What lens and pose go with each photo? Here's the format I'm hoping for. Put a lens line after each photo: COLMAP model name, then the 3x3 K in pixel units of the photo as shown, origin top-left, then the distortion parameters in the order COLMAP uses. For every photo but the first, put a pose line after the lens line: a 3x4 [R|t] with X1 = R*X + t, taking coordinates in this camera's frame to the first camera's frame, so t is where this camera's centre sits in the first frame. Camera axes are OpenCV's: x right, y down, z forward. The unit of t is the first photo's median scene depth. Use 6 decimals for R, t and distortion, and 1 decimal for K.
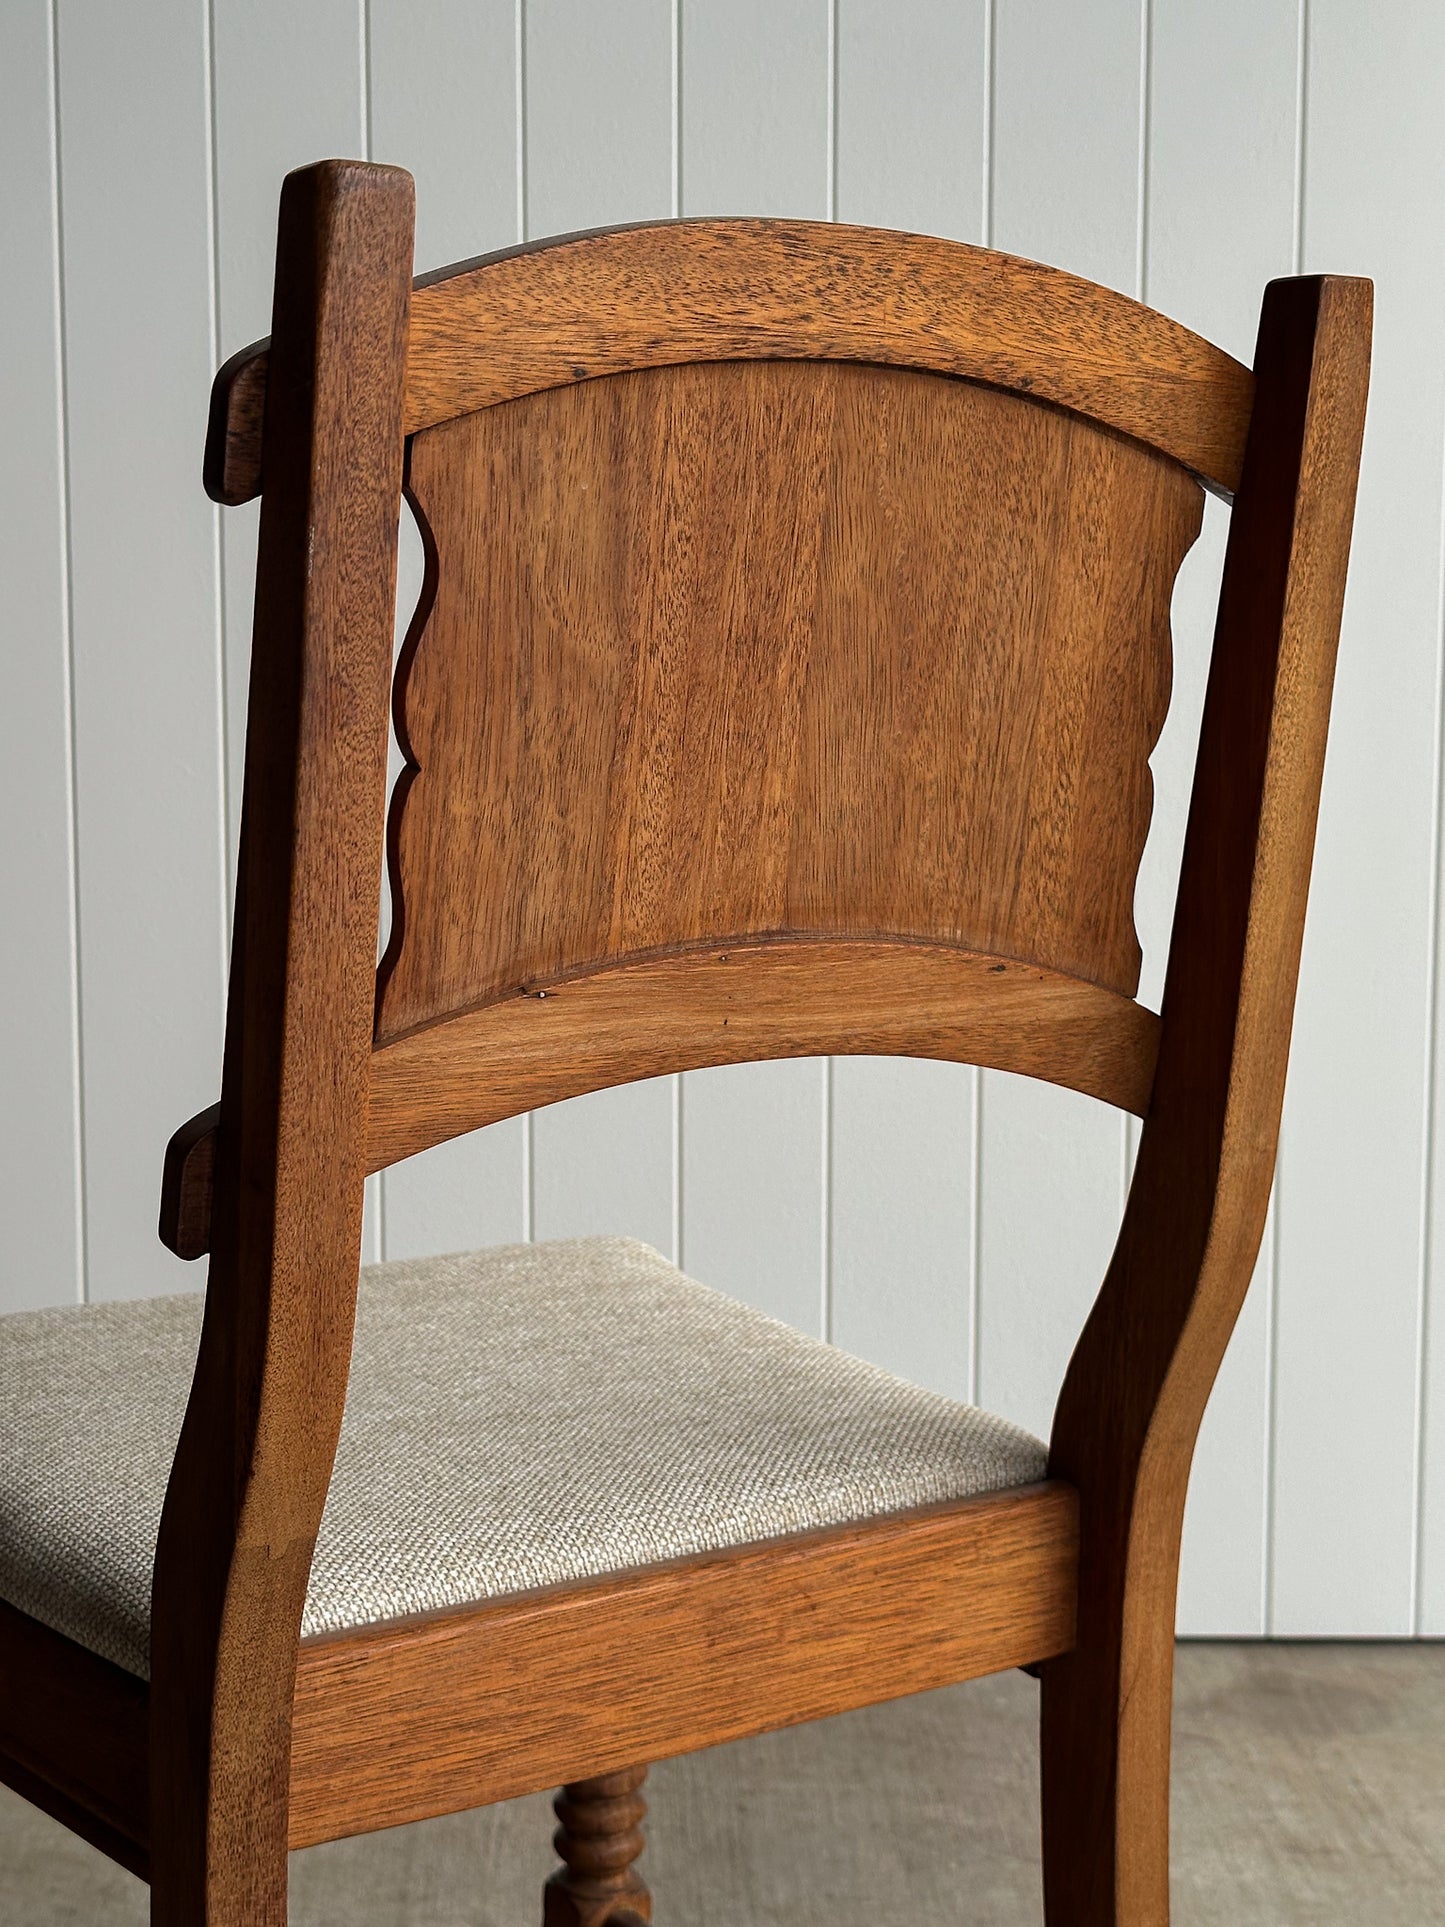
lens RADIAL K [[2755.7, 0, 708.5], [0, 2755.7, 933.5], [0, 0, 1]] dist [0.038660, 0.000000]
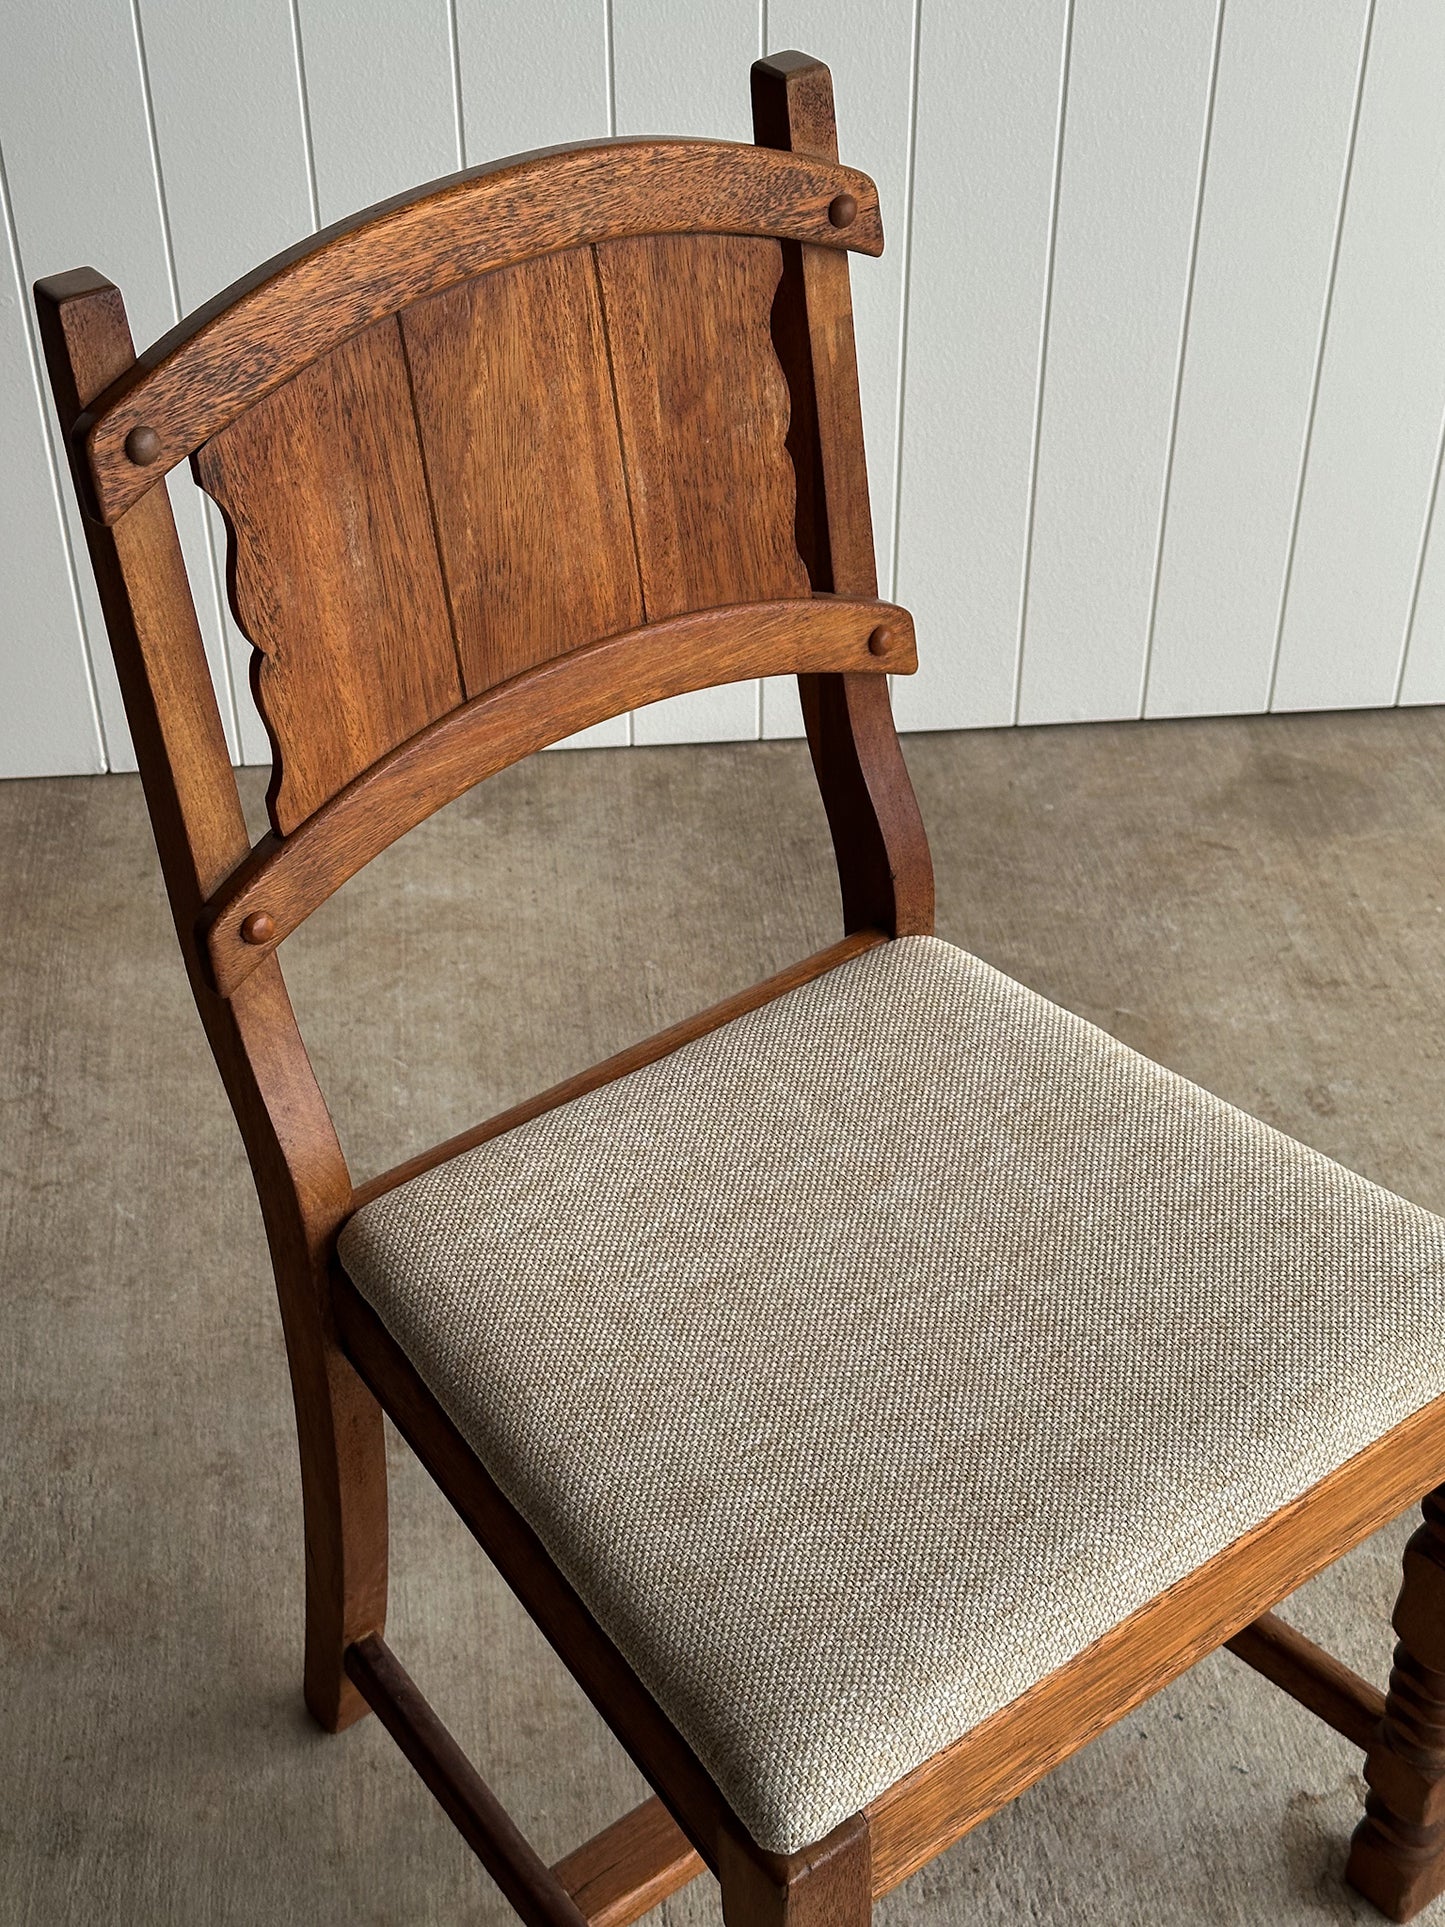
lens RADIAL K [[2755.7, 0, 711.8], [0, 2755.7, 942.2], [0, 0, 1]] dist [0.038660, 0.000000]
pose [[0.996691, -0.057435, 0.057519, -0.233926], [0.018353, 0.848357, 0.529106, -0.649575], [-0.079186, -0.526300, 0.846604, -0.001778]]
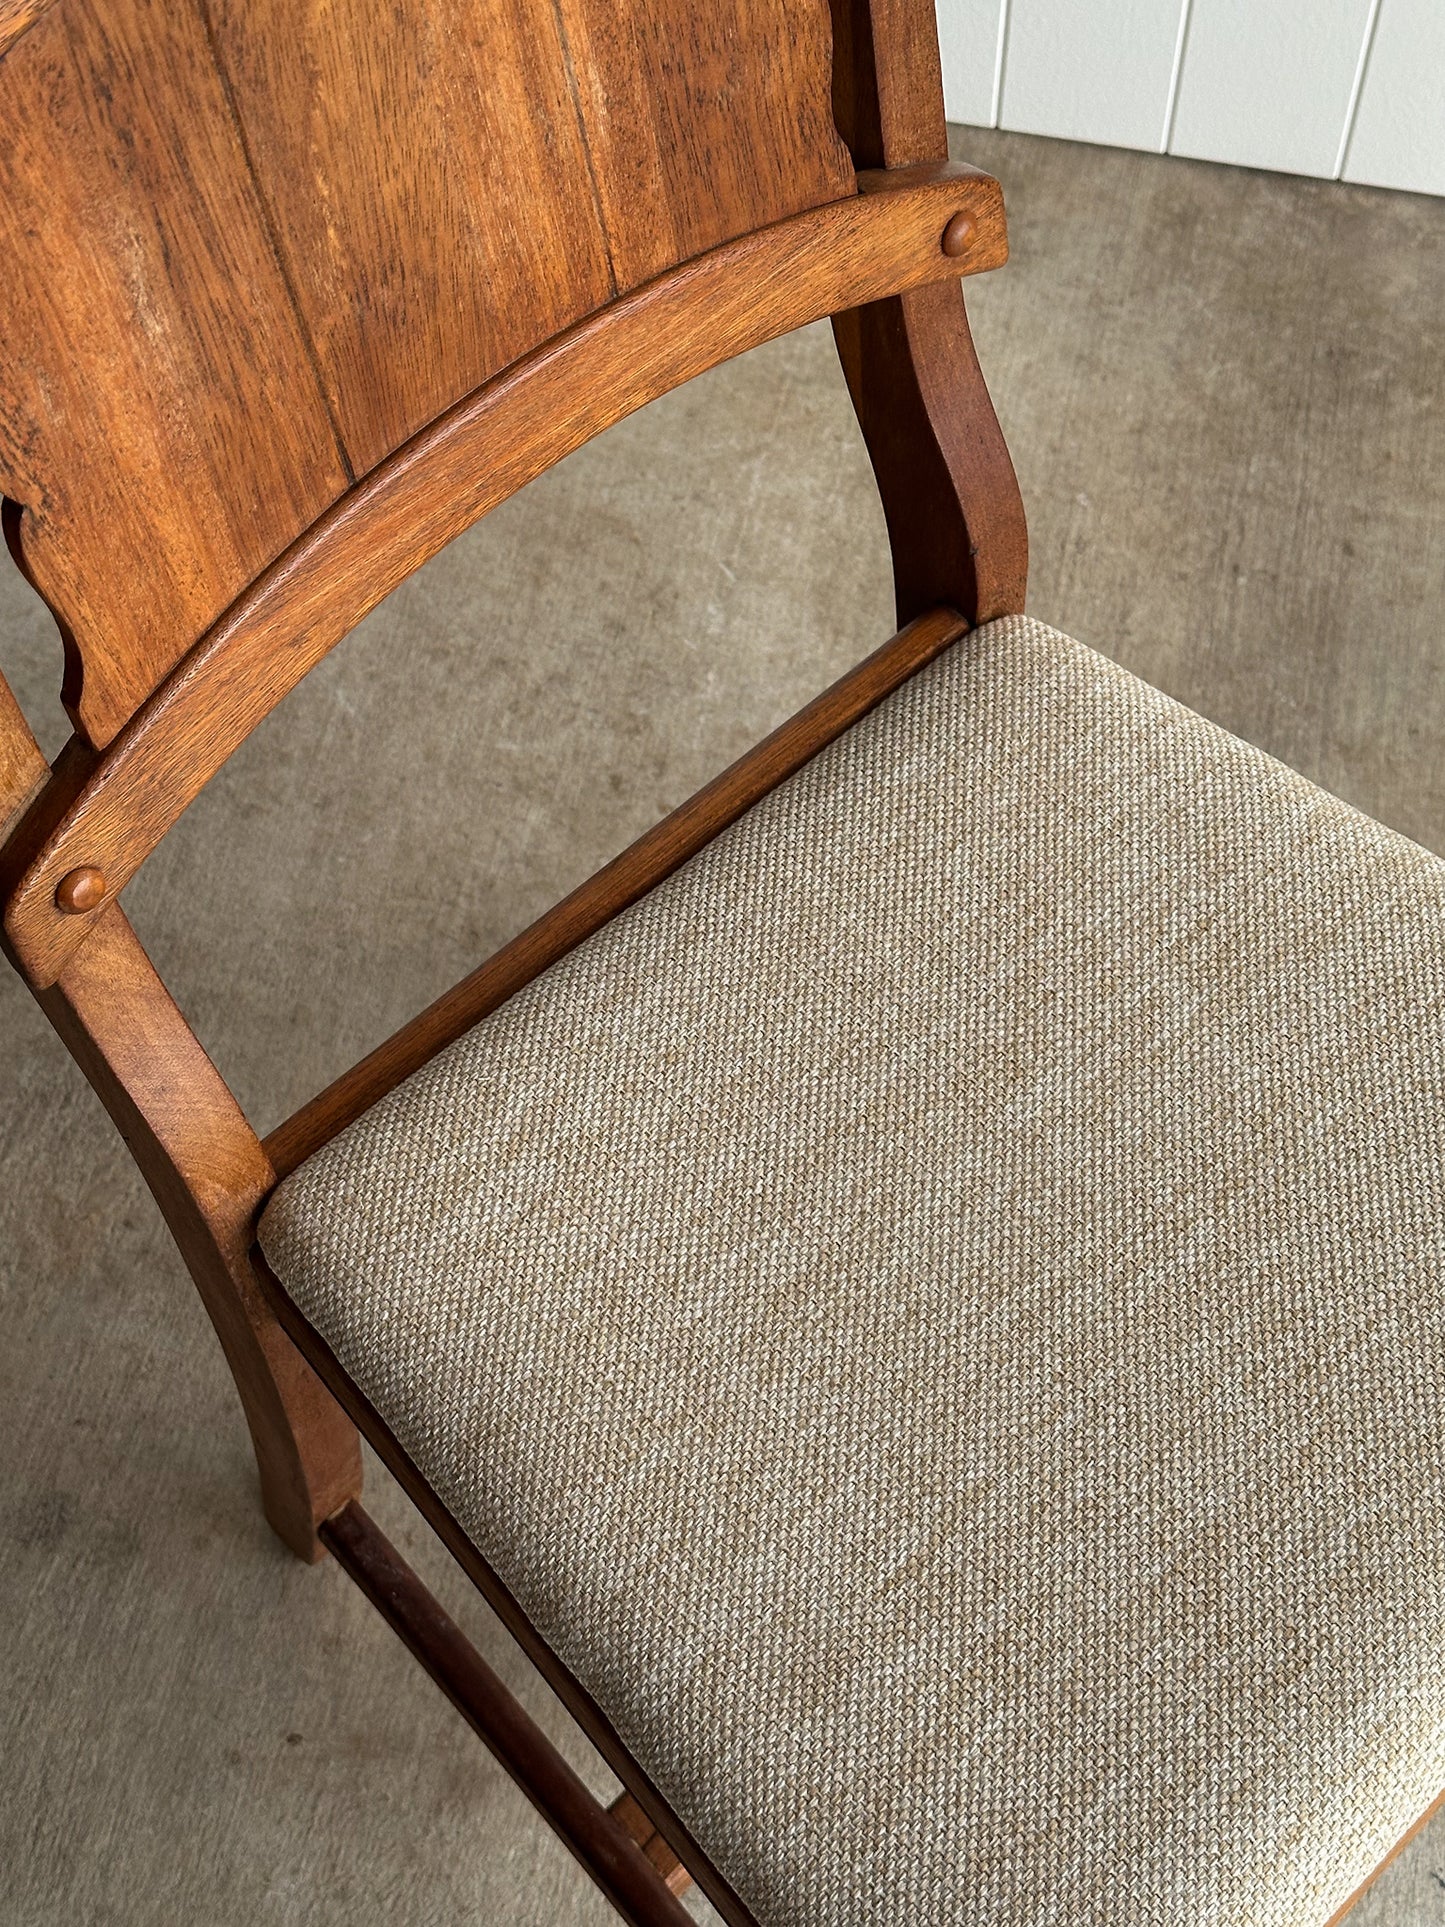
lens RADIAL K [[2755.7, 0, 726.4], [0, 2755.7, 971.8], [0, 0, 1]] dist [0.038660, 0.000000]
pose [[0.983412, -0.164550, 0.076309, -0.246748], [0.041581, 0.614023, 0.788192, -0.611657], [-0.176553, -0.771945, 0.610680, 0.568925]]
